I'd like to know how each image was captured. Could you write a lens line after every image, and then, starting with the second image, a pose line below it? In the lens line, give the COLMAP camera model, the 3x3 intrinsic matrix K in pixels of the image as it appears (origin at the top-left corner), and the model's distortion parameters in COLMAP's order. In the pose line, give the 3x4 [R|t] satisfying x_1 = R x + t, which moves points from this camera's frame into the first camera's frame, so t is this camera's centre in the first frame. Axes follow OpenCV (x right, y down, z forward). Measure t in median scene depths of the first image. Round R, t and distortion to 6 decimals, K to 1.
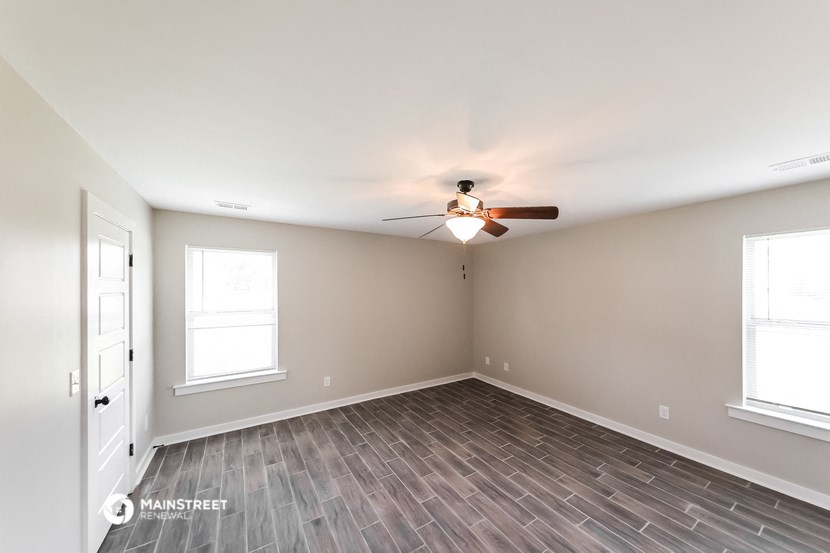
lens RADIAL K [[287.1, 0, 413.1], [0, 287.1, 287.0], [0, 0, 1]] dist [0.000774, 0.000081]
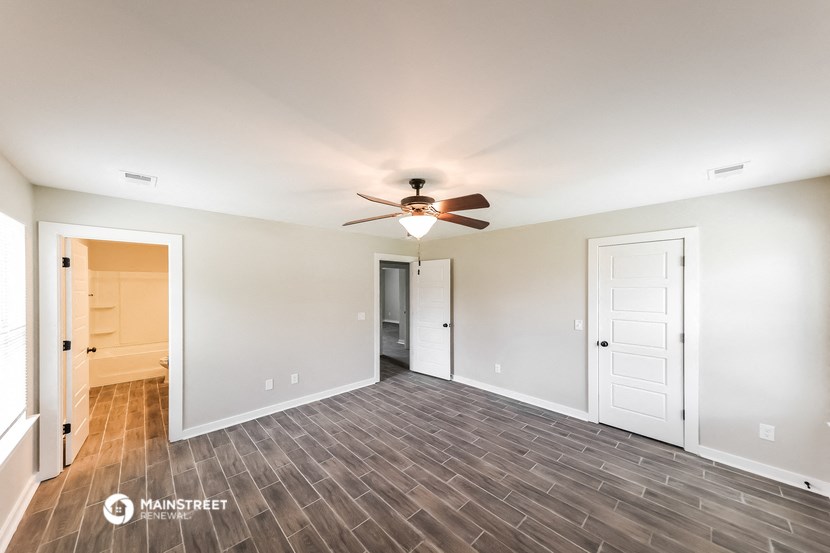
lens RADIAL K [[287.1, 0, 413.1], [0, 287.1, 287.0], [0, 0, 1]] dist [0.000774, 0.000081]
pose [[-0.978902, 0.003803, -0.204296, 0.337106], [0.004032, 0.999992, -0.000705, 0.015472], [0.204292, -0.001514, -0.978909, 1.649094]]
